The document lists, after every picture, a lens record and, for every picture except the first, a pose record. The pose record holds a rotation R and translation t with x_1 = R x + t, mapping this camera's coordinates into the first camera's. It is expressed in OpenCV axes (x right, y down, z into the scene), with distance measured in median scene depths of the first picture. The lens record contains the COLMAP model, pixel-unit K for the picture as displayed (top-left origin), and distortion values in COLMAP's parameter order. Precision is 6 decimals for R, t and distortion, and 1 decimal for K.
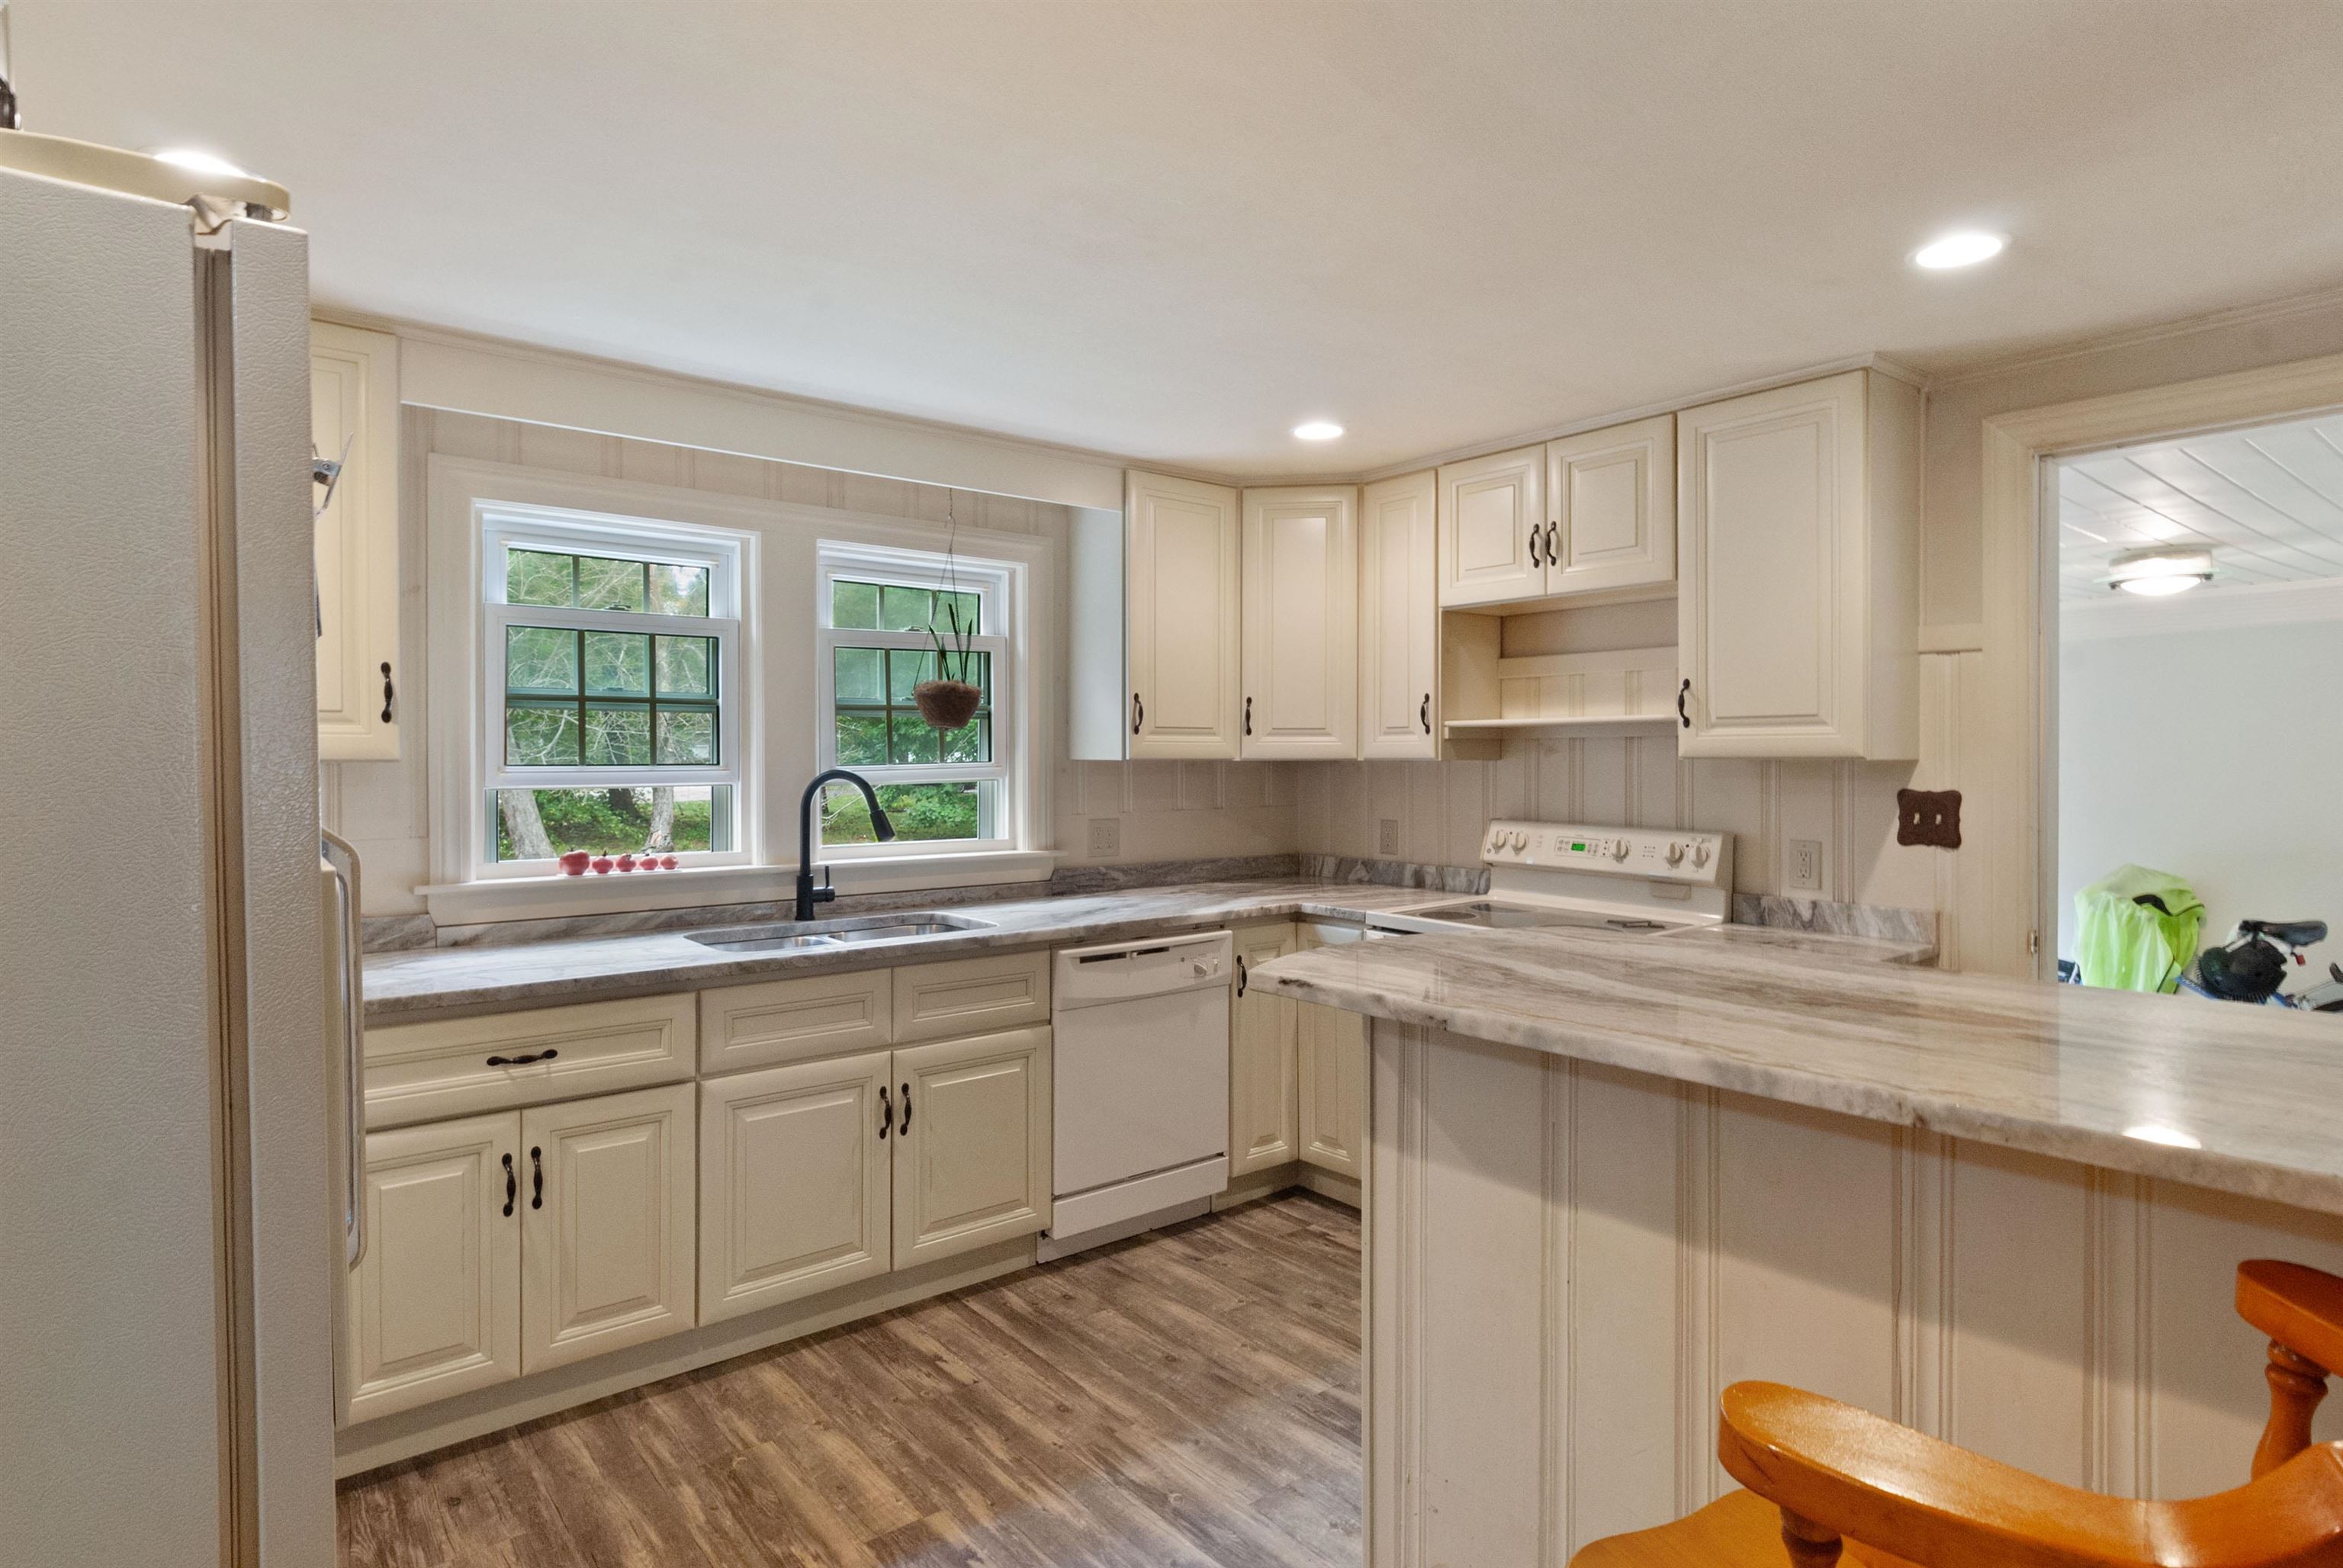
lens RADIAL K [[1207.9, 0, 1171.5], [0, 1207.9, 784.0], [0, 0, 1]] dist [0.001705, -0.000053]
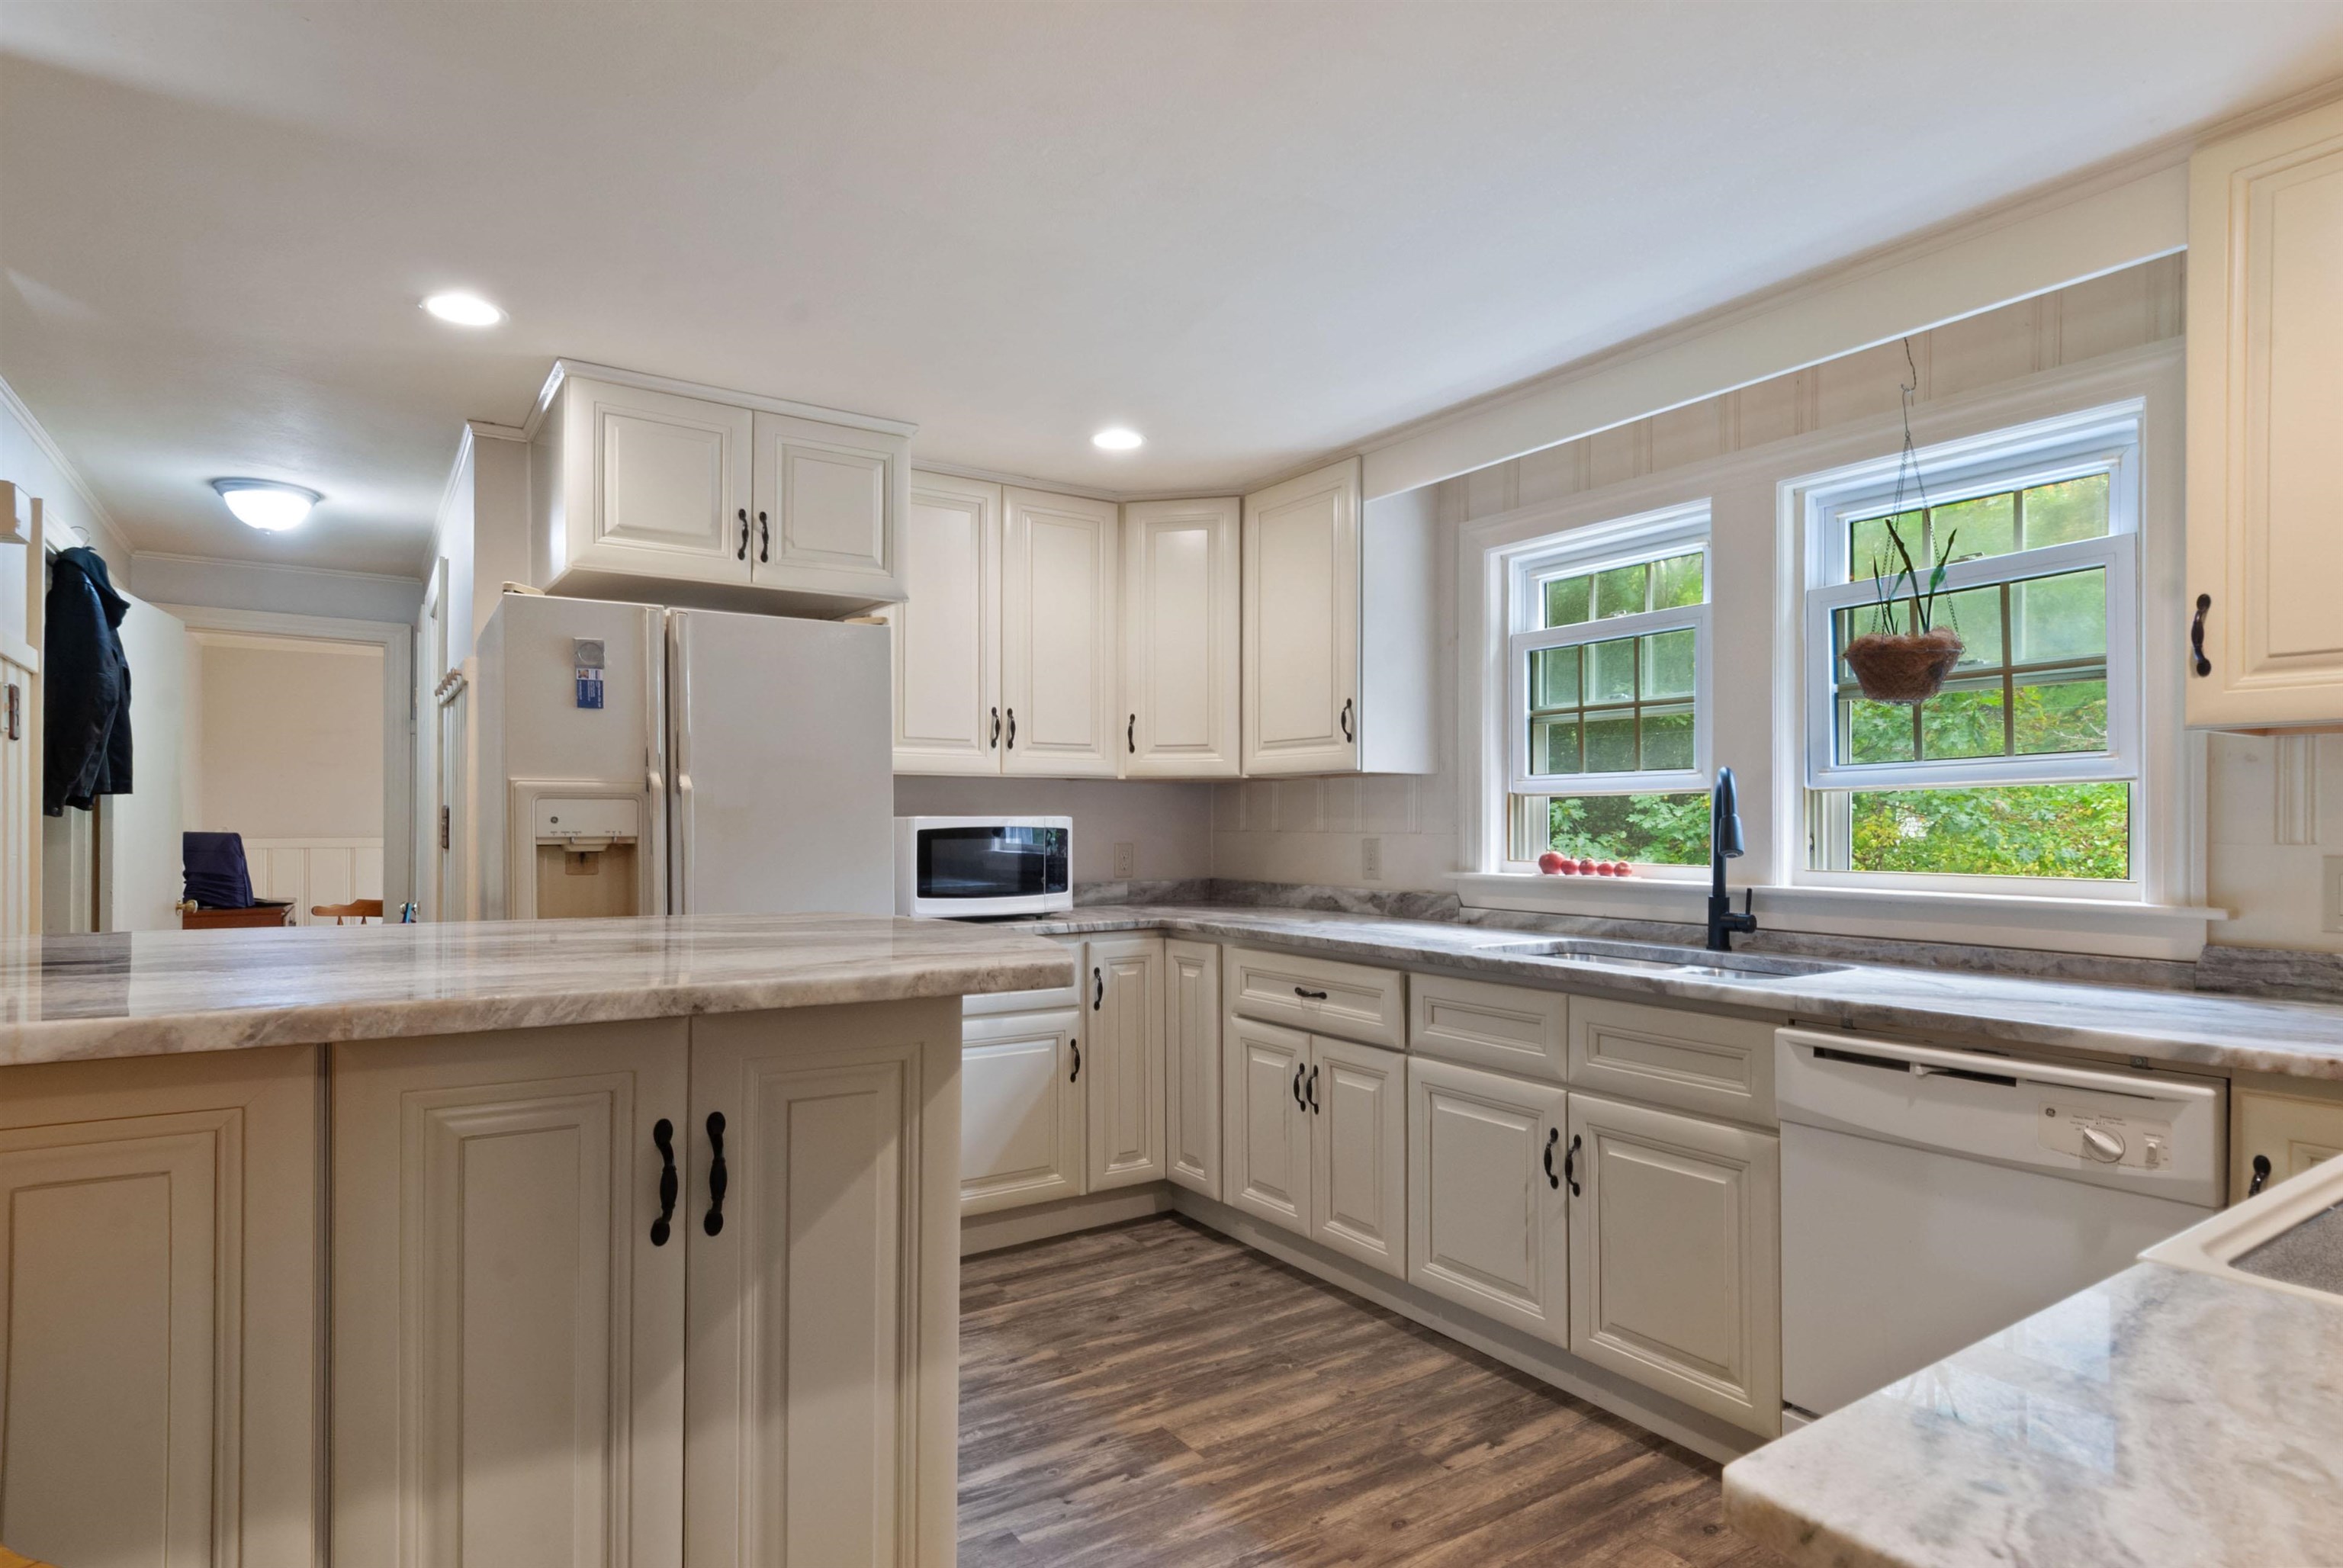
lens RADIAL K [[1255.9, 0, 1171.5], [0, 1255.9, 784.0], [0, 0, 1]] dist [0.000639, 0.000257]
pose [[-0.089184, -0.024697, -0.995709, 0.755885], [-0.014817, 0.999615, -0.023467, 0.029416], [0.995905, 0.012660, -0.089516, 0.868780]]
